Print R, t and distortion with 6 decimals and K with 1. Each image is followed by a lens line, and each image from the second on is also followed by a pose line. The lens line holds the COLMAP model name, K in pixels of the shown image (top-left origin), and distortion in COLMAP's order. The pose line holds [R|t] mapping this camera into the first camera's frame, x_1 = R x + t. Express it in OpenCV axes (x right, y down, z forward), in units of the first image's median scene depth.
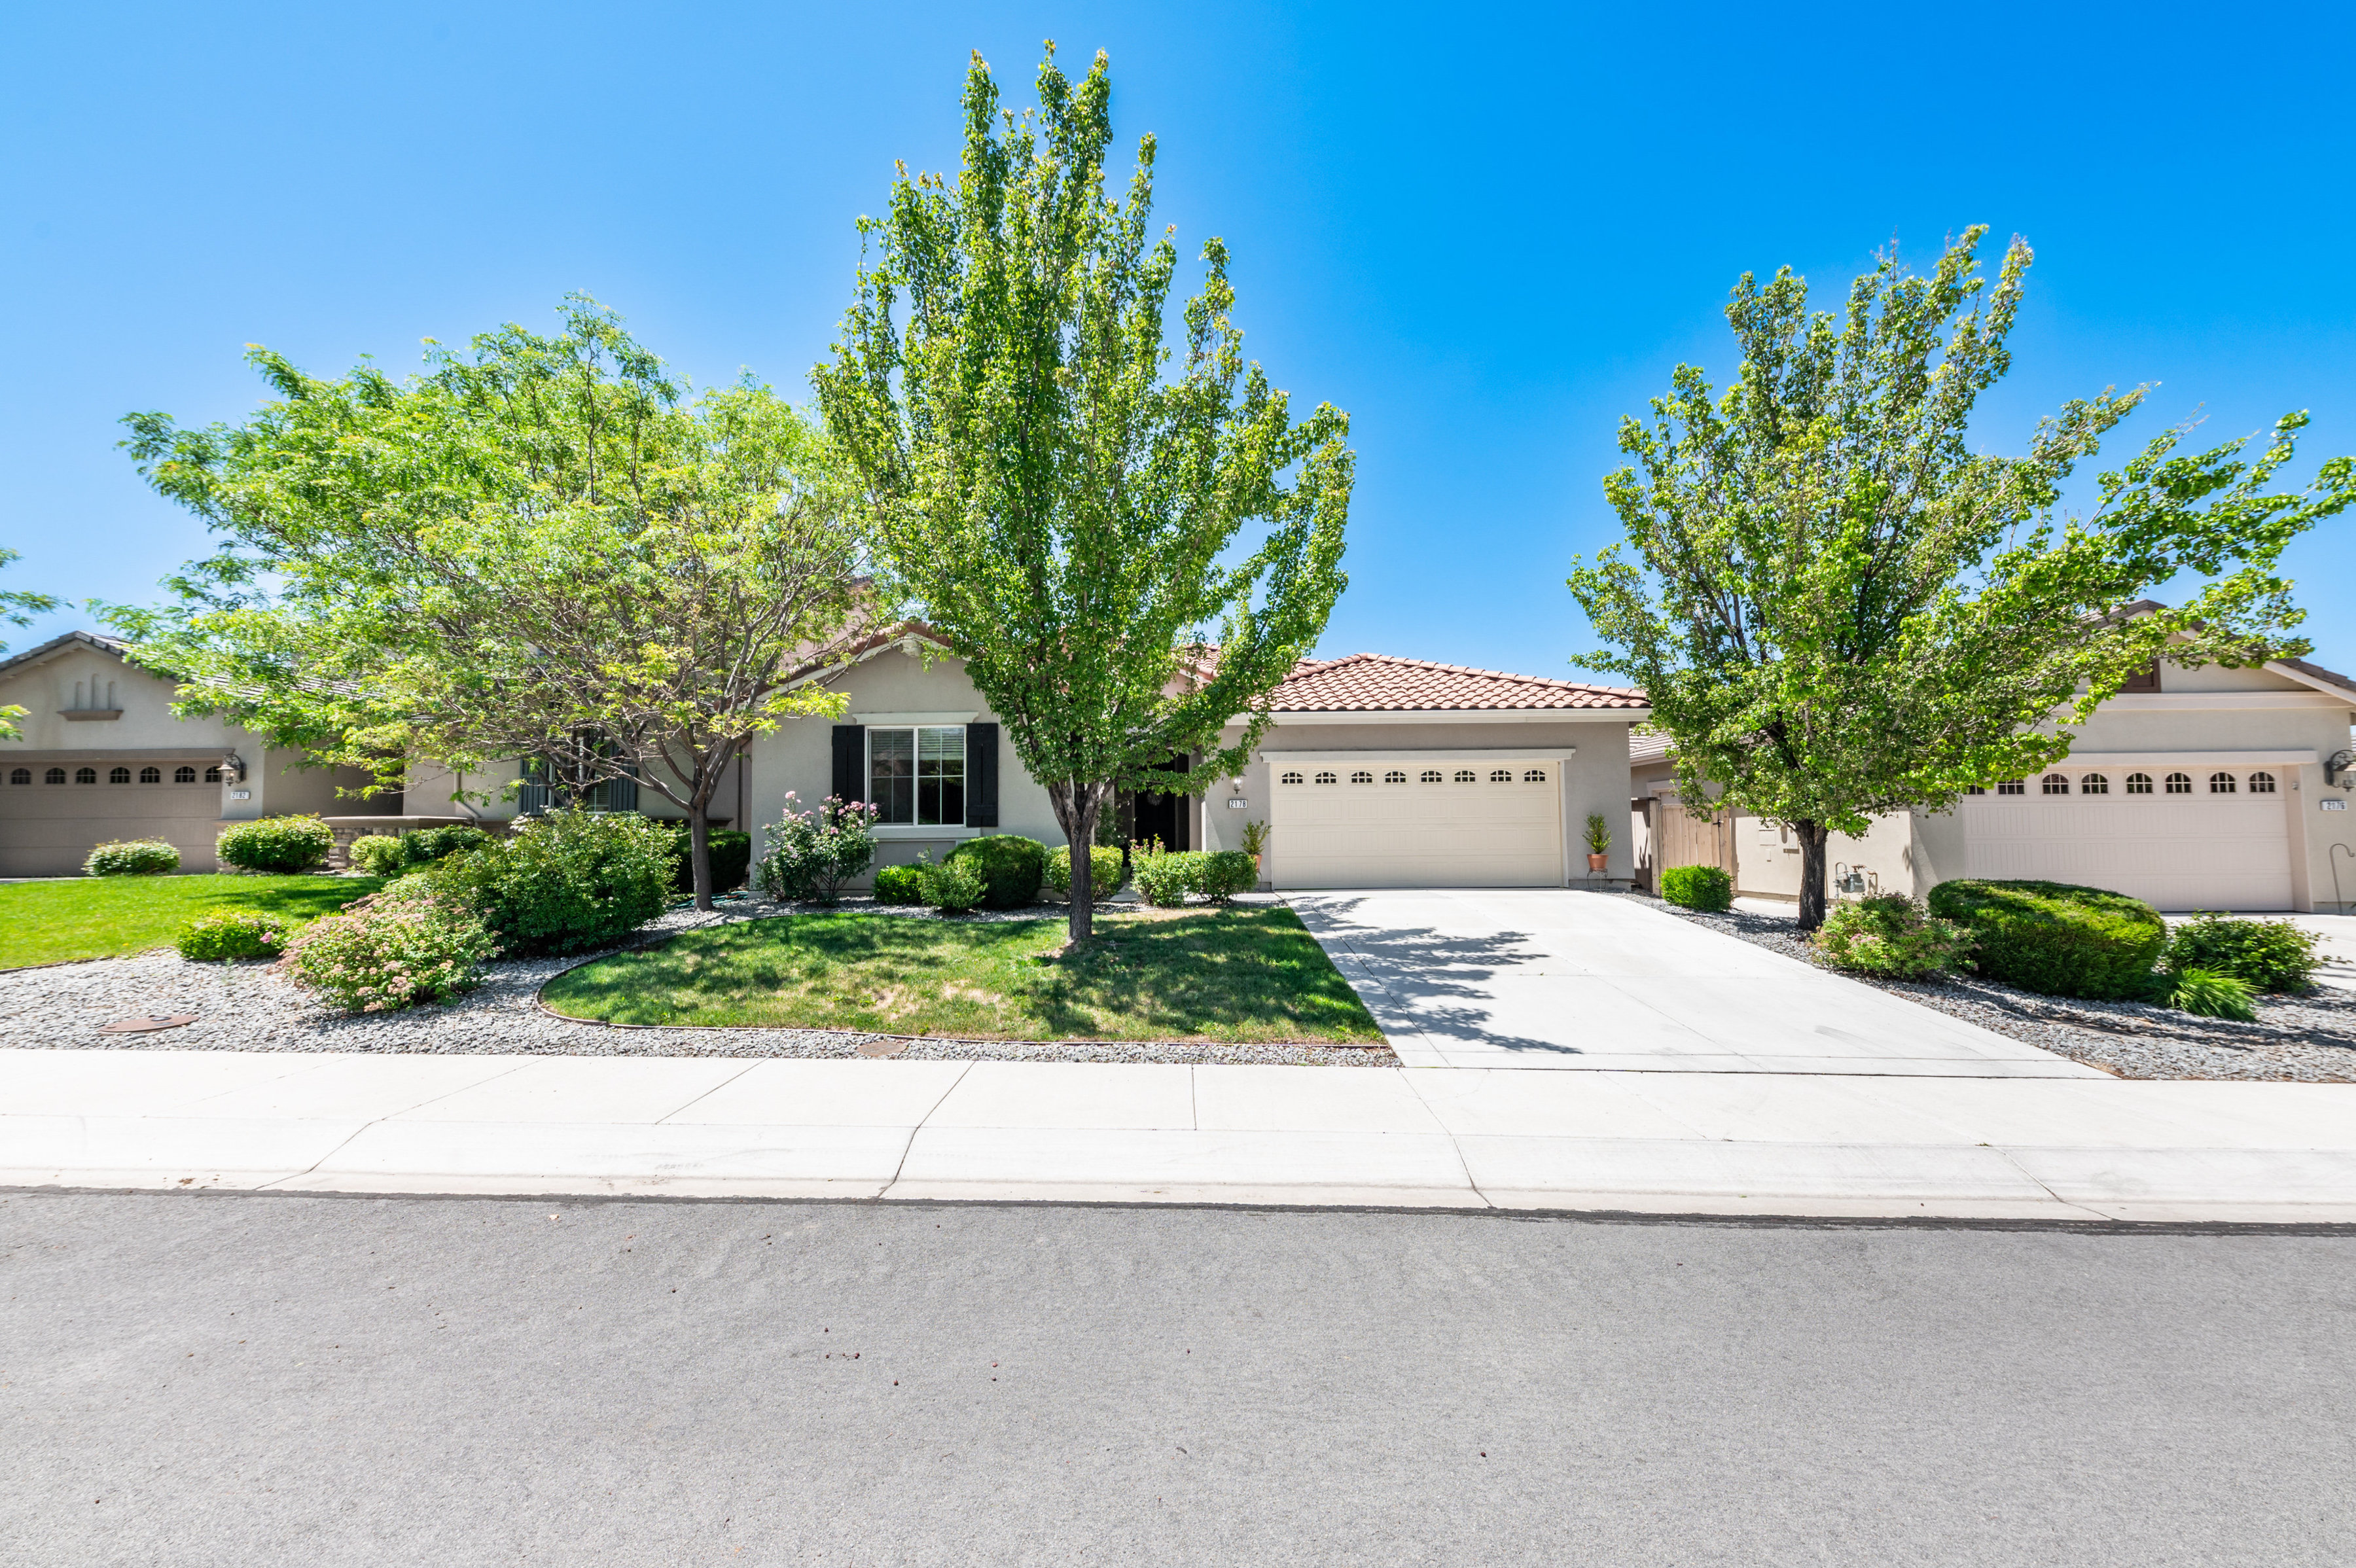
lens RADIAL K [[825.4, 0, 1178.0], [0, 825.4, 784.0], [0, 0, 1]] dist [-0.001155, -0.000108]
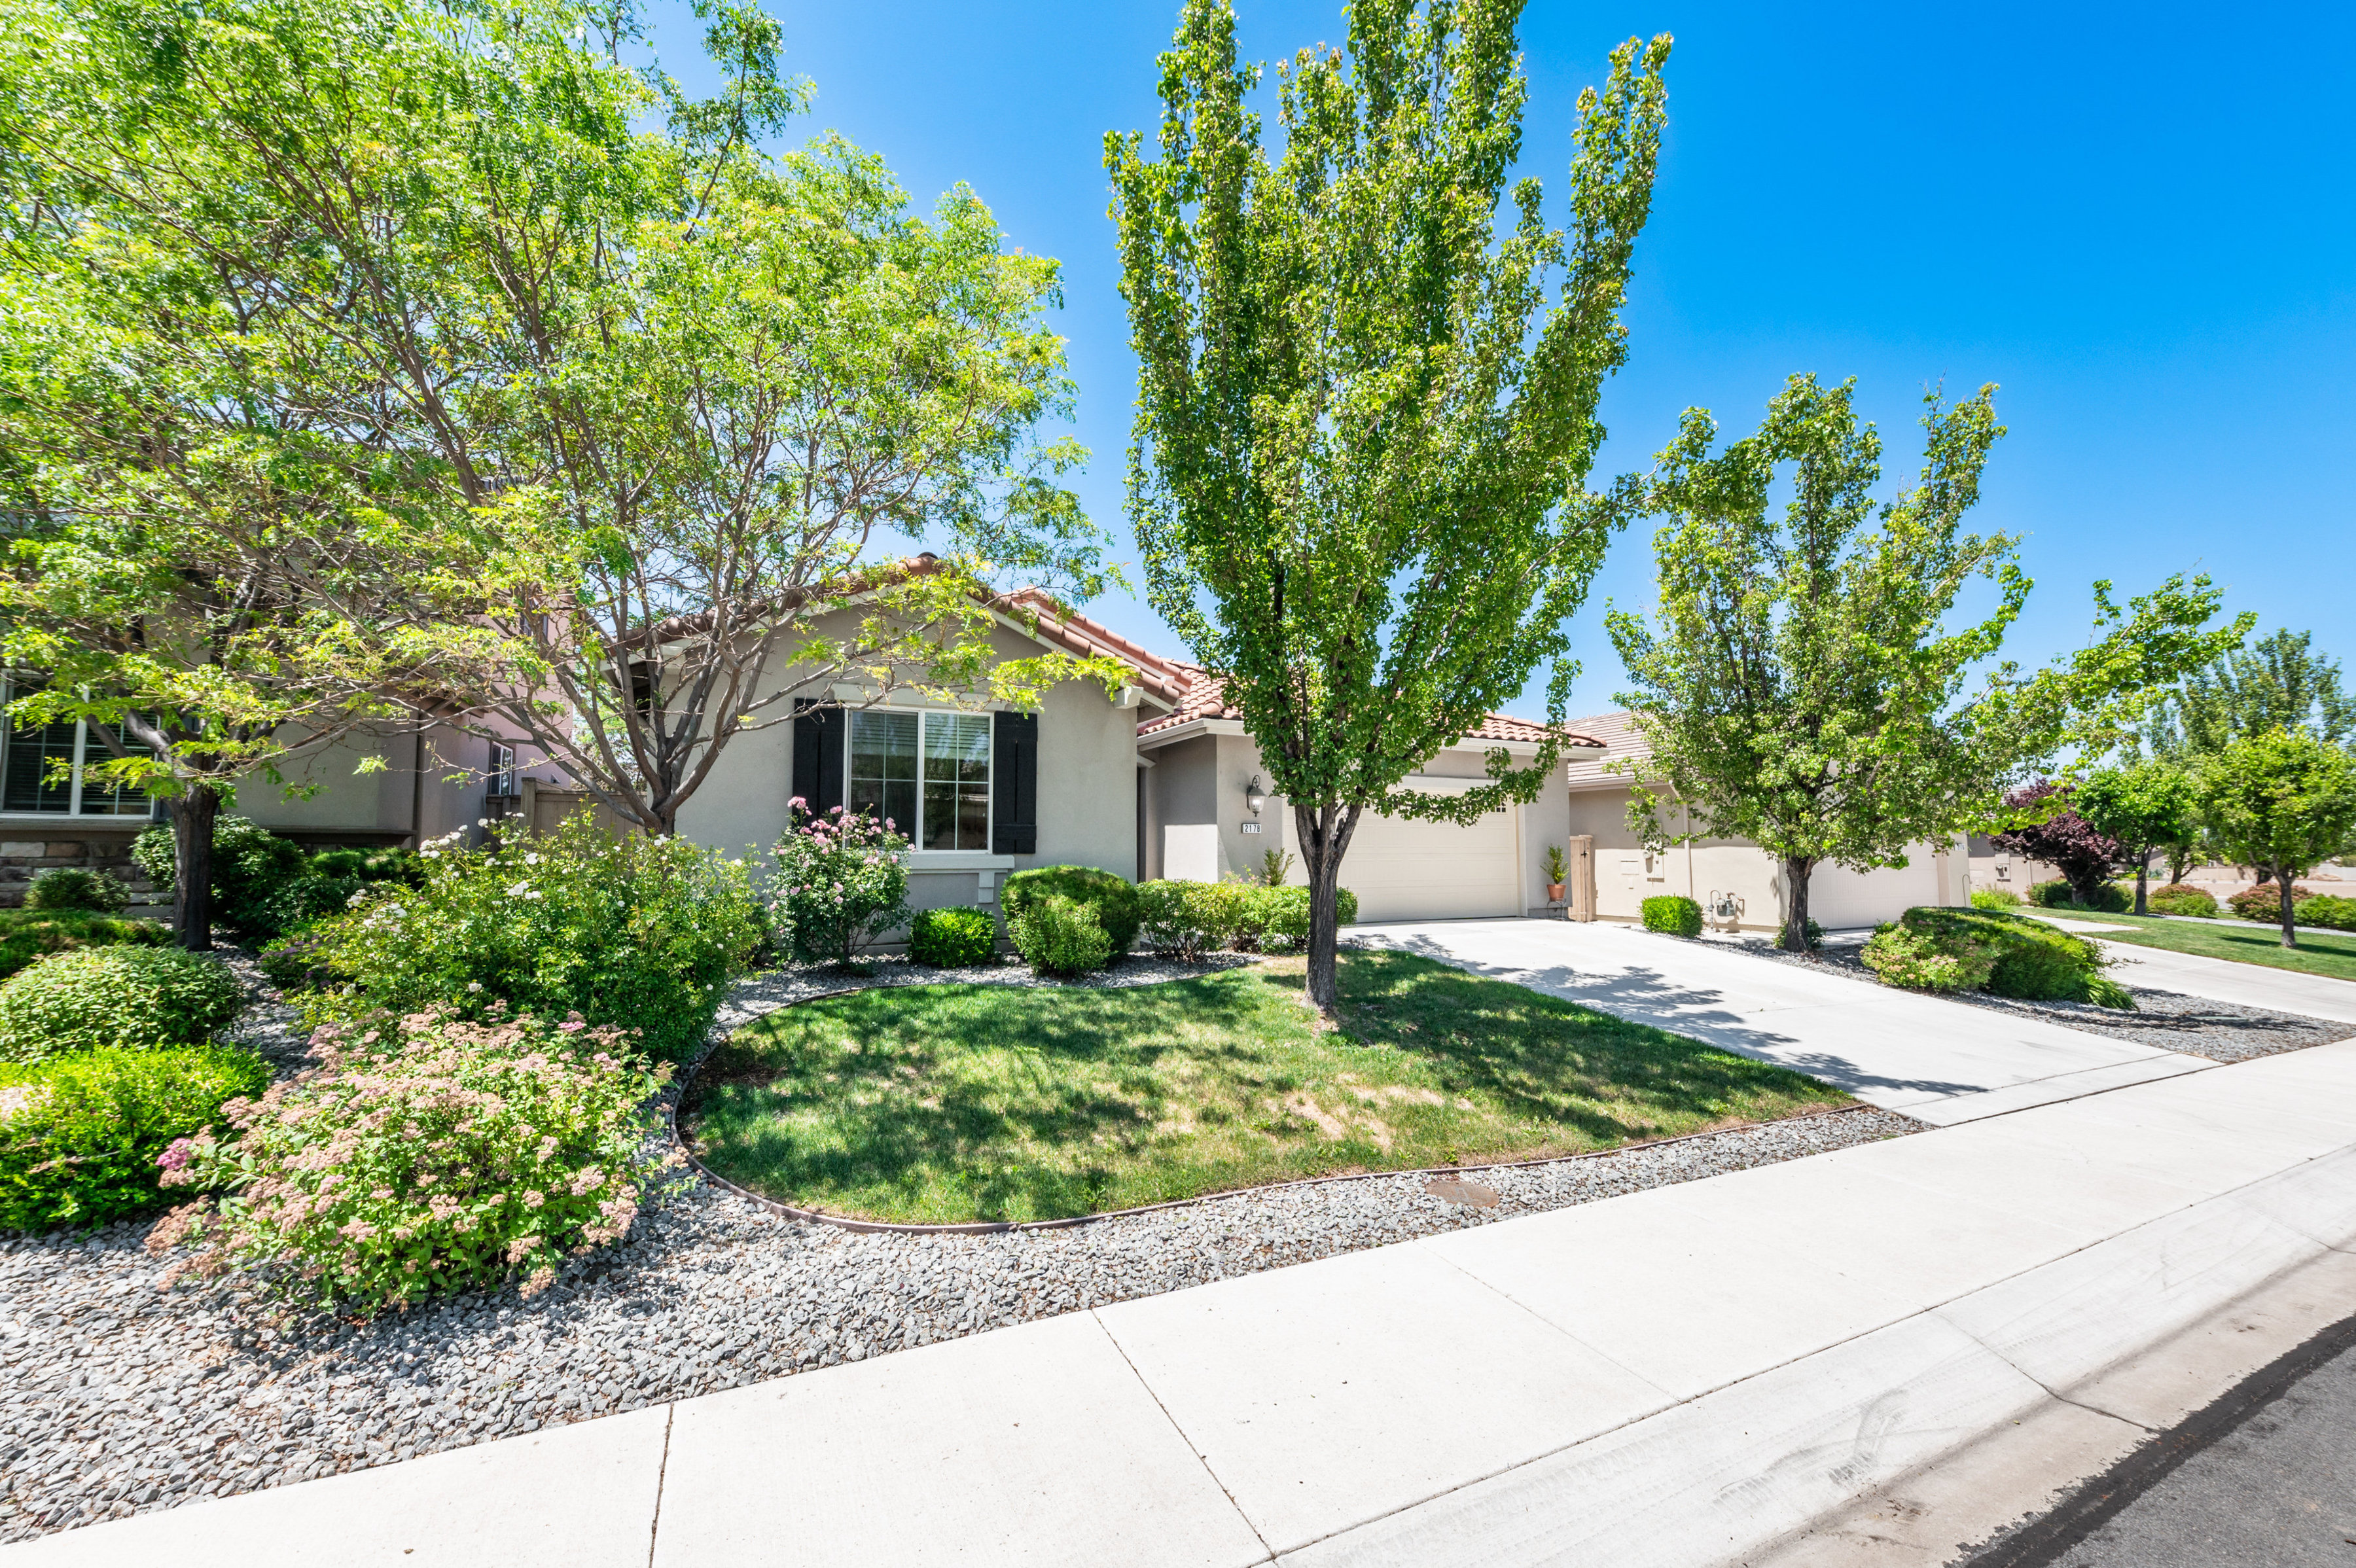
lens RADIAL K [[893.3, 0, 1178.0], [0, 893.3, 784.0], [0, 0, 1]] dist [0.000395, -0.000141]
pose [[0.894181, 0.042922, 0.445643, -0.462885], [-0.036328, 0.999068, -0.023332, 0.003308], [-0.446229, 0.004674, 0.894907, 0.222282]]
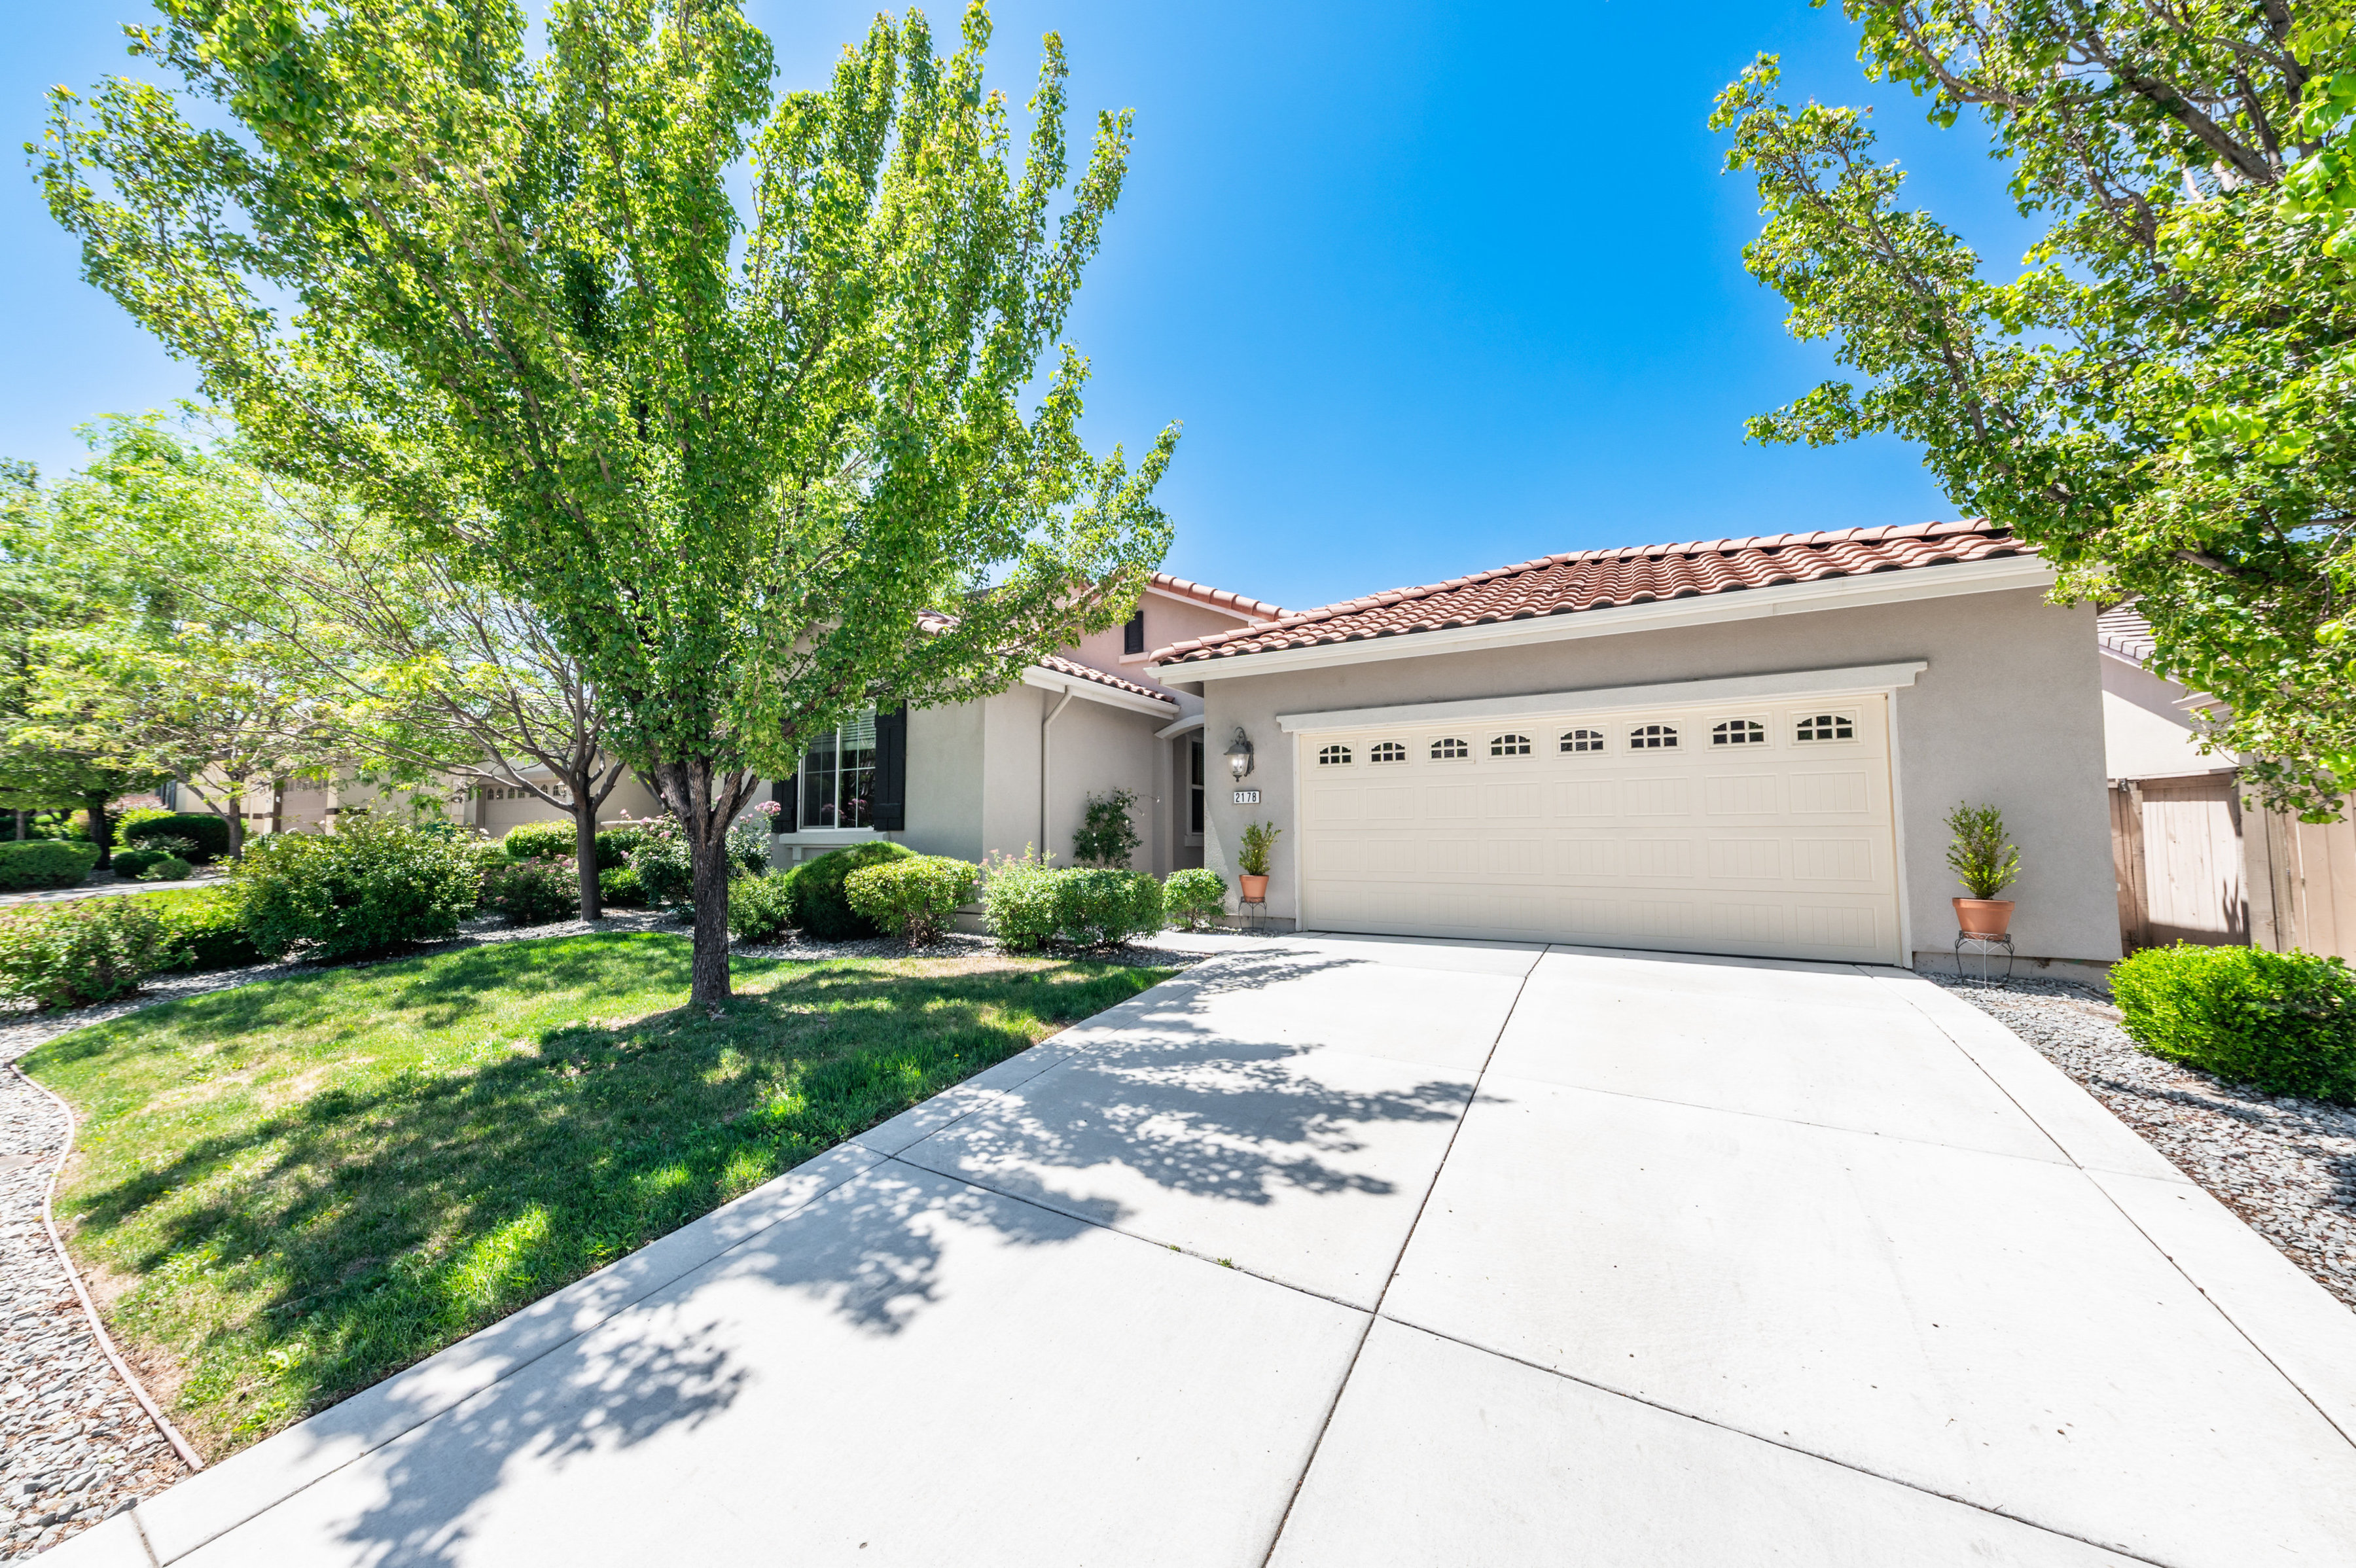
lens RADIAL K [[825.4, 0, 1178.0], [0, 825.4, 784.0], [0, 0, 1]] dist [-0.001155, -0.000108]
pose [[0.867424, -0.026267, -0.496876, 0.390542], [0.024787, 0.999647, -0.009573, 0.020424], [0.496952, -0.004013, 0.867769, 0.454907]]
